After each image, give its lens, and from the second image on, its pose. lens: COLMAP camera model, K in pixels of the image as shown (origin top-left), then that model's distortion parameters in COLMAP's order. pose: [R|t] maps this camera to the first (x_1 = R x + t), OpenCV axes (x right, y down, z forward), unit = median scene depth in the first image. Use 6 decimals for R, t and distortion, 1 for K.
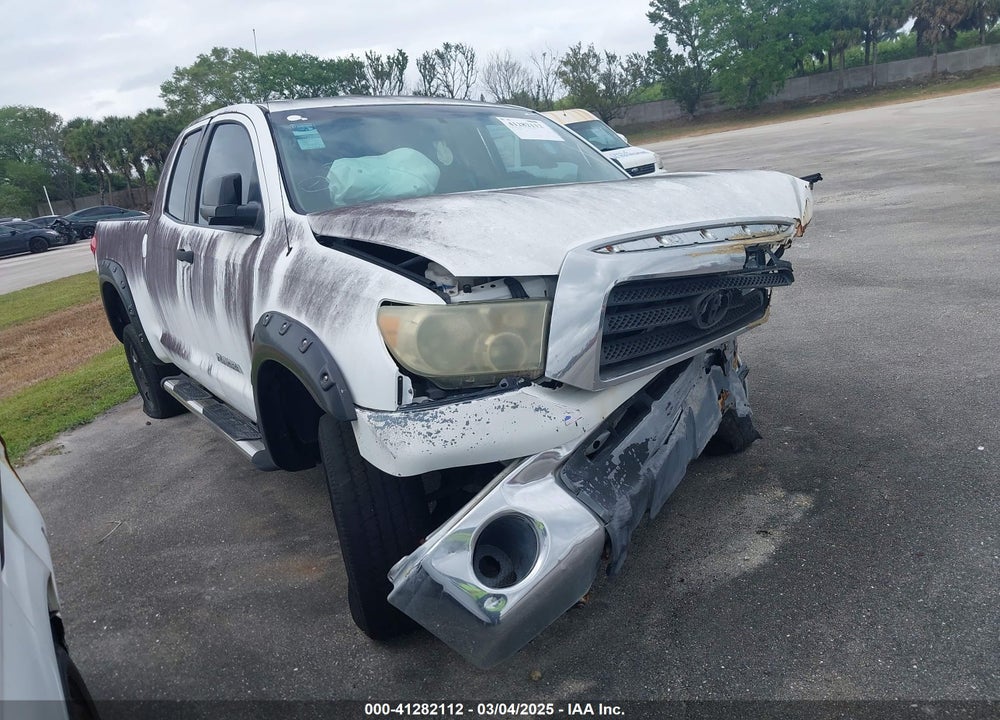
lens RADIAL K [[784.0, 0, 491.5], [0, 784.0, 382.7], [0, 0, 1]] dist [0.034057, -0.054779]
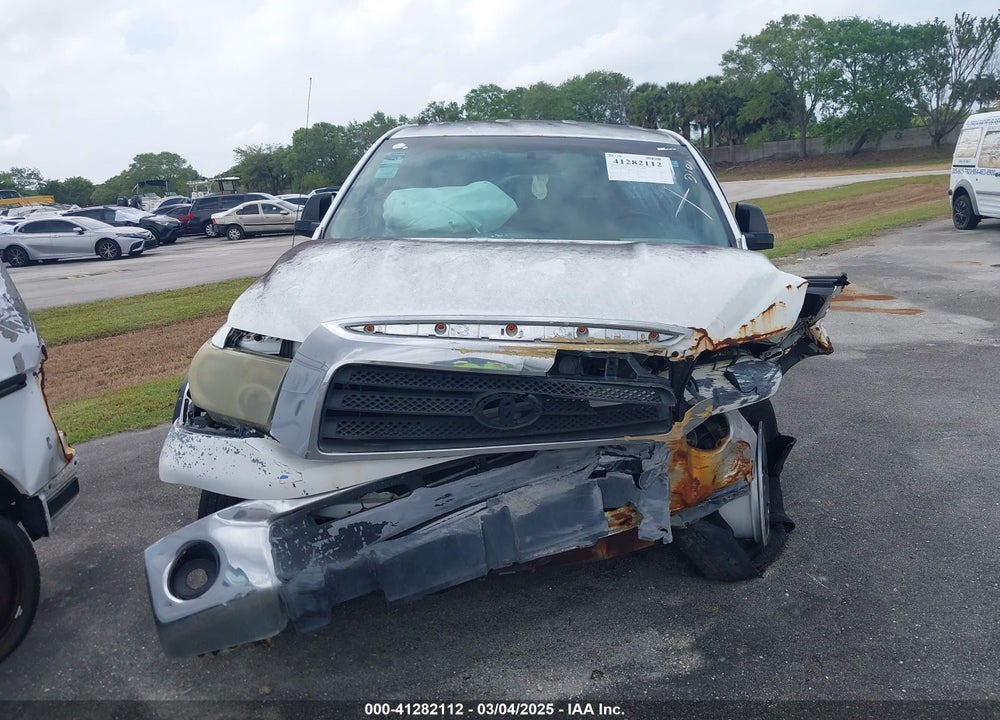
lens RADIAL K [[784.0, 0, 501.6], [0, 784.0, 376.1], [0, 0, 1]] dist [0.034057, -0.054779]
pose [[0.792051, 0.234138, -0.563768, 0.546183], [-0.215617, 0.971296, 0.100464, -0.156878], [0.571108, 0.041986, 0.819800, 0.173276]]
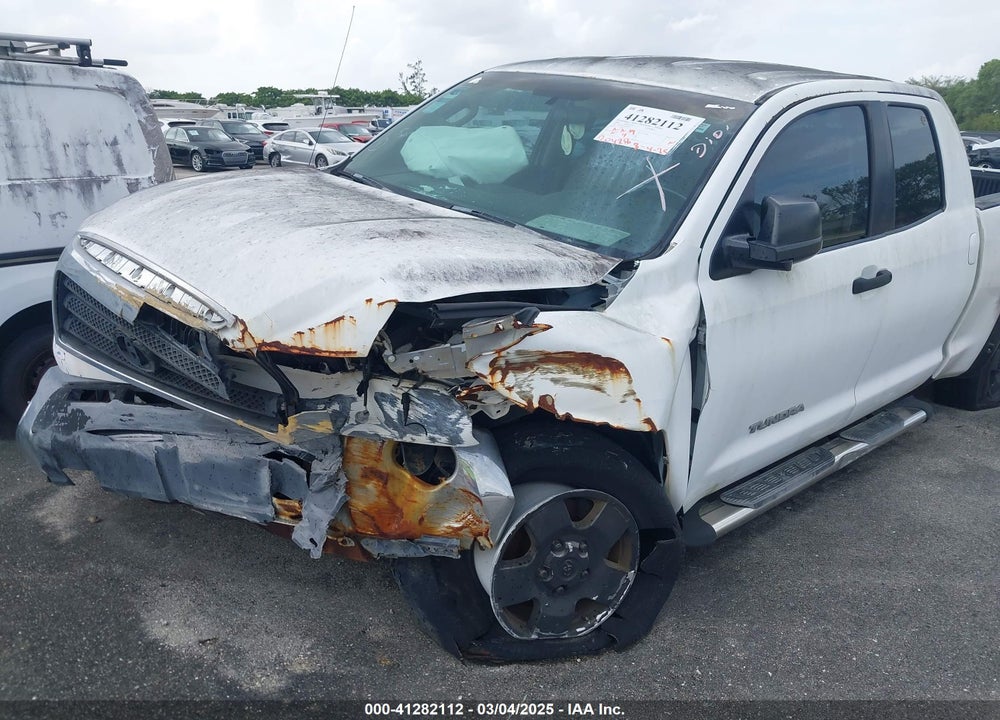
lens RADIAL K [[784.0, 0, 504.3], [0, 784.0, 385.4], [0, 0, 1]] dist [0.034057, -0.054779]
pose [[0.138349, 0.450770, -0.881854, 0.821627], [-0.324220, 0.861966, 0.389739, -0.391799], [0.935810, 0.231994, 0.265400, 0.817726]]
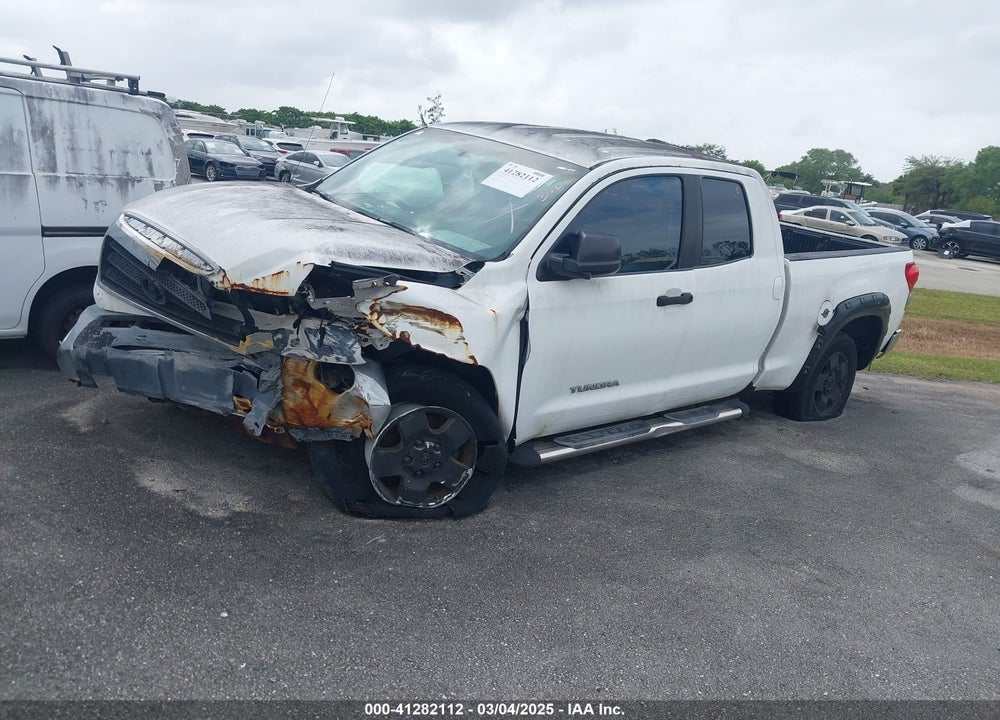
lens RADIAL K [[784.0, 0, 504.6], [0, 784.0, 376.0], [0, 0, 1]] dist [0.034057, -0.054779]
pose [[0.109098, 0.411461, -0.904874, 1.188113], [-0.404172, 0.850025, 0.337791, -0.487677], [0.908153, 0.328873, 0.259037, 0.878998]]
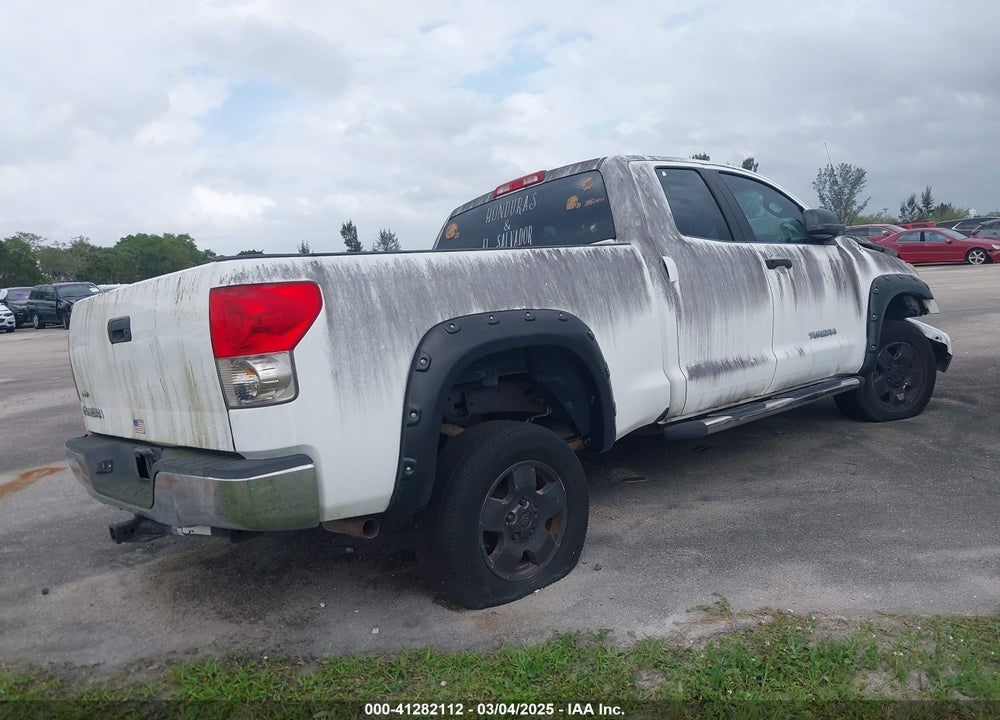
lens RADIAL K [[784.0, 0, 497.5], [0, 784.0, 360.4], [0, 0, 1]] dist [0.034057, -0.054779]
pose [[-0.137624, 0.049277, 0.989258, -1.669586], [0.375957, 0.926617, 0.006146, -0.213341], [-0.916360, 0.372764, -0.146051, 1.777252]]
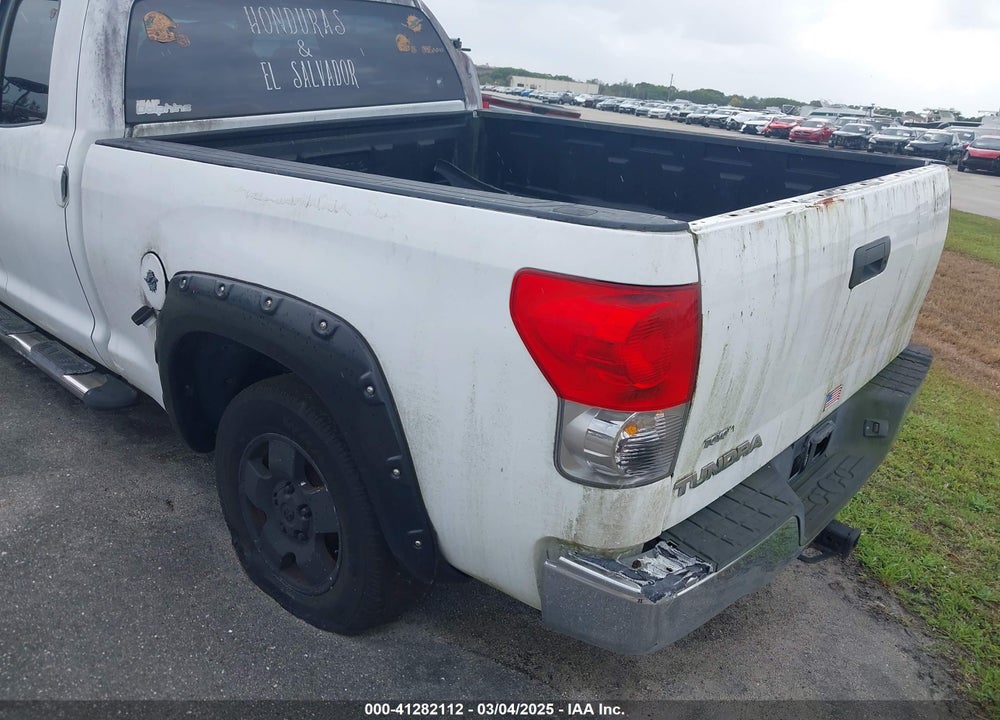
lens RADIAL K [[784.0, 0, 495.3], [0, 784.0, 384.7], [0, 0, 1]] dist [0.034057, -0.054779]
pose [[-0.967201, 0.144614, -0.208827, -0.317741], [-0.020890, 0.774046, 0.632785, -0.691537], [0.253152, 0.616393, -0.745637, 2.444116]]
